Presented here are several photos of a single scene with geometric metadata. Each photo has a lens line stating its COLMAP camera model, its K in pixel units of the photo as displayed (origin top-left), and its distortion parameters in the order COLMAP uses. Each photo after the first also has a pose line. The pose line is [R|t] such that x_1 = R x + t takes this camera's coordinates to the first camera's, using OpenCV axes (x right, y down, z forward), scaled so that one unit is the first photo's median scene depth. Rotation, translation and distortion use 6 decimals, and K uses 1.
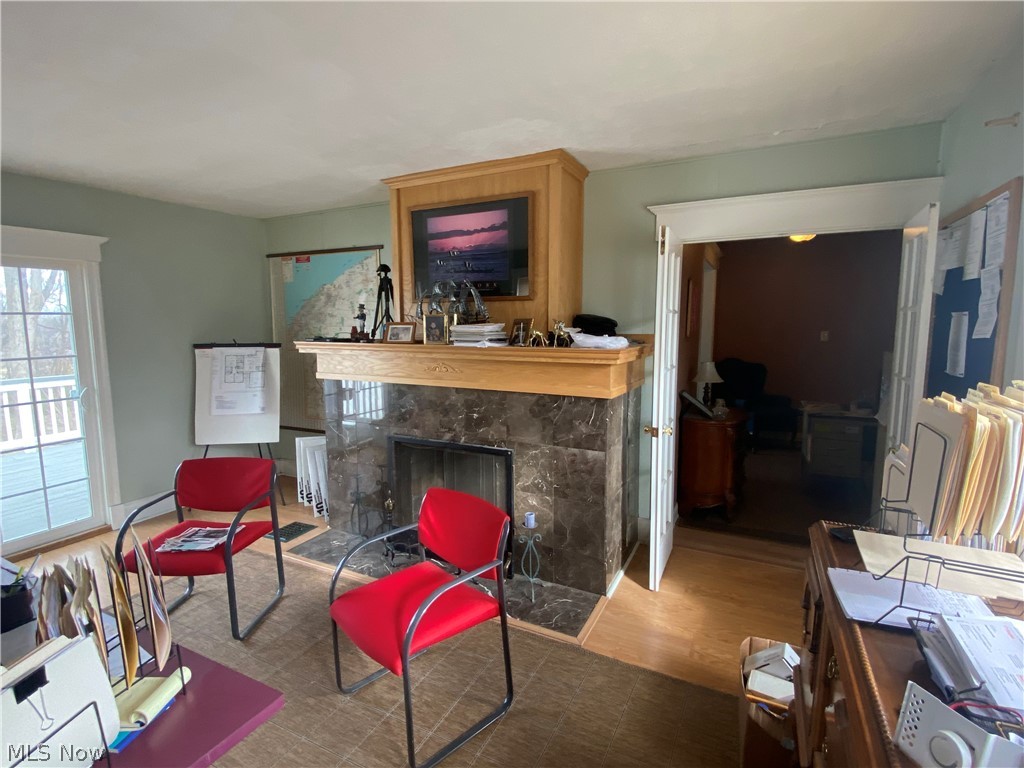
lens RADIAL K [[503.9, 0, 512.0], [0, 503.9, 384.0], [0, 0, 1]] dist [0.059106, -0.039659]
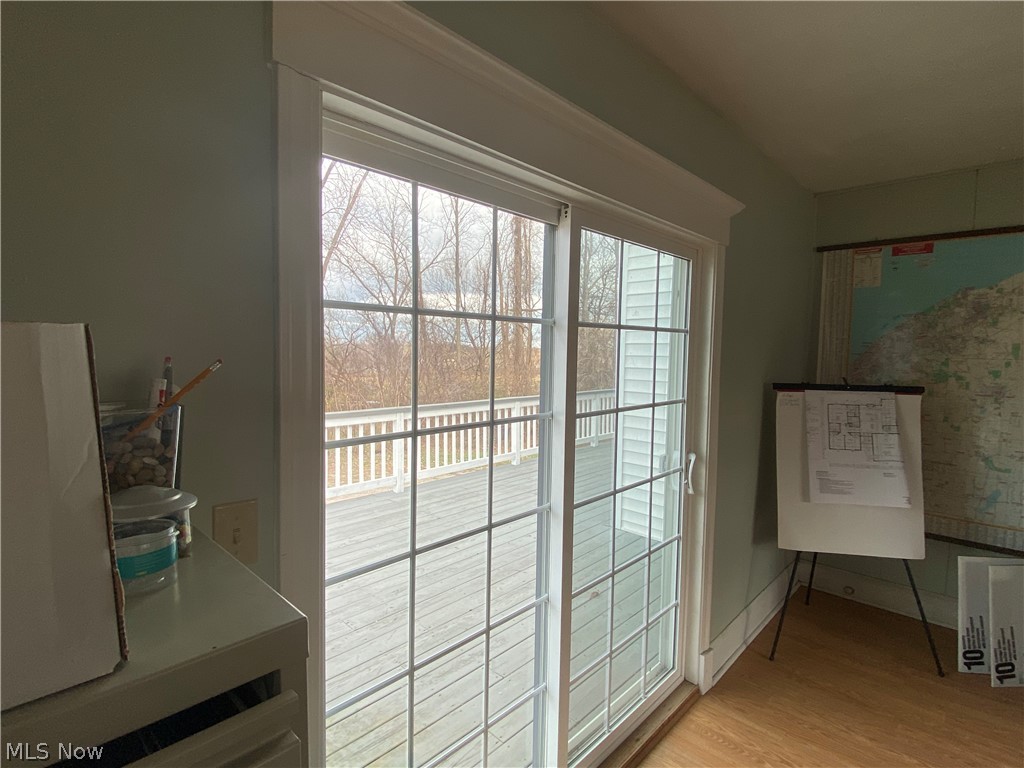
lens RADIAL K [[509.9, 0, 512.0], [0, 509.9, 384.0], [0, 0, 1]] dist [0.036674, -0.028278]
pose [[0.960147, 0.040790, -0.276502, -0.993155], [-0.055826, 0.997347, -0.046724, -0.039129], [0.273862, 0.060298, 0.959877, 0.405136]]
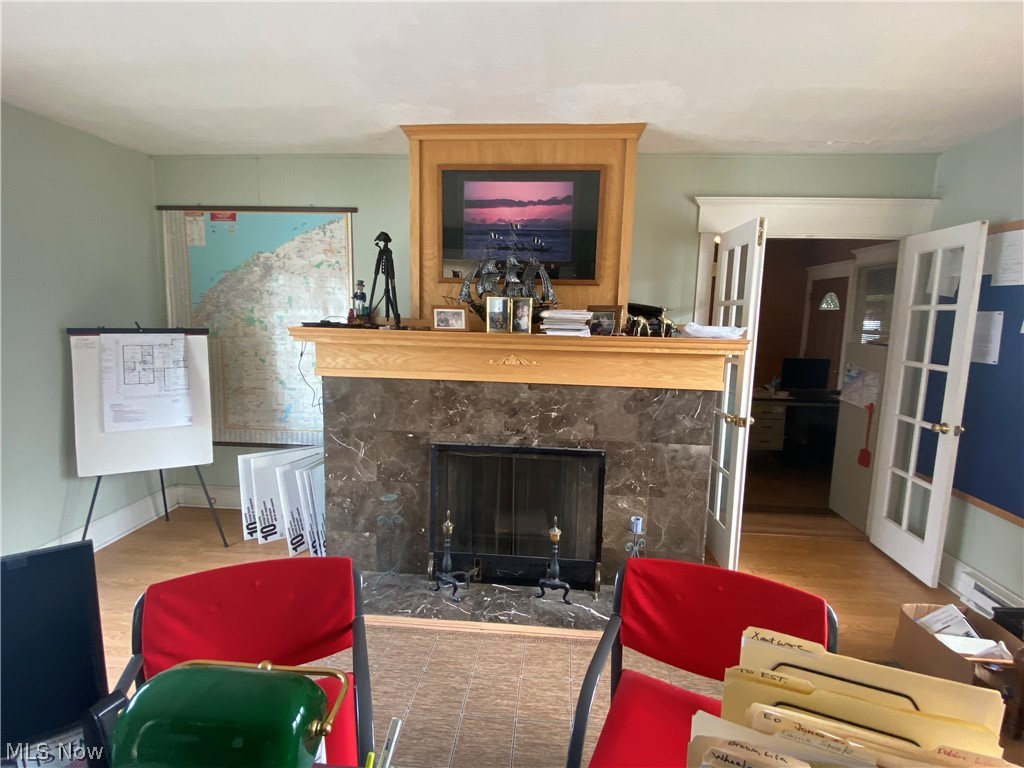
lens RADIAL K [[509.9, 0, 512.0], [0, 509.9, 384.0], [0, 0, 1]] dist [0.036674, -0.028278]
pose [[0.924242, -0.027187, 0.380838, -0.447981], [0.019929, 0.999537, 0.022991, -0.011597], [-0.381287, -0.013660, 0.924356, 0.196195]]
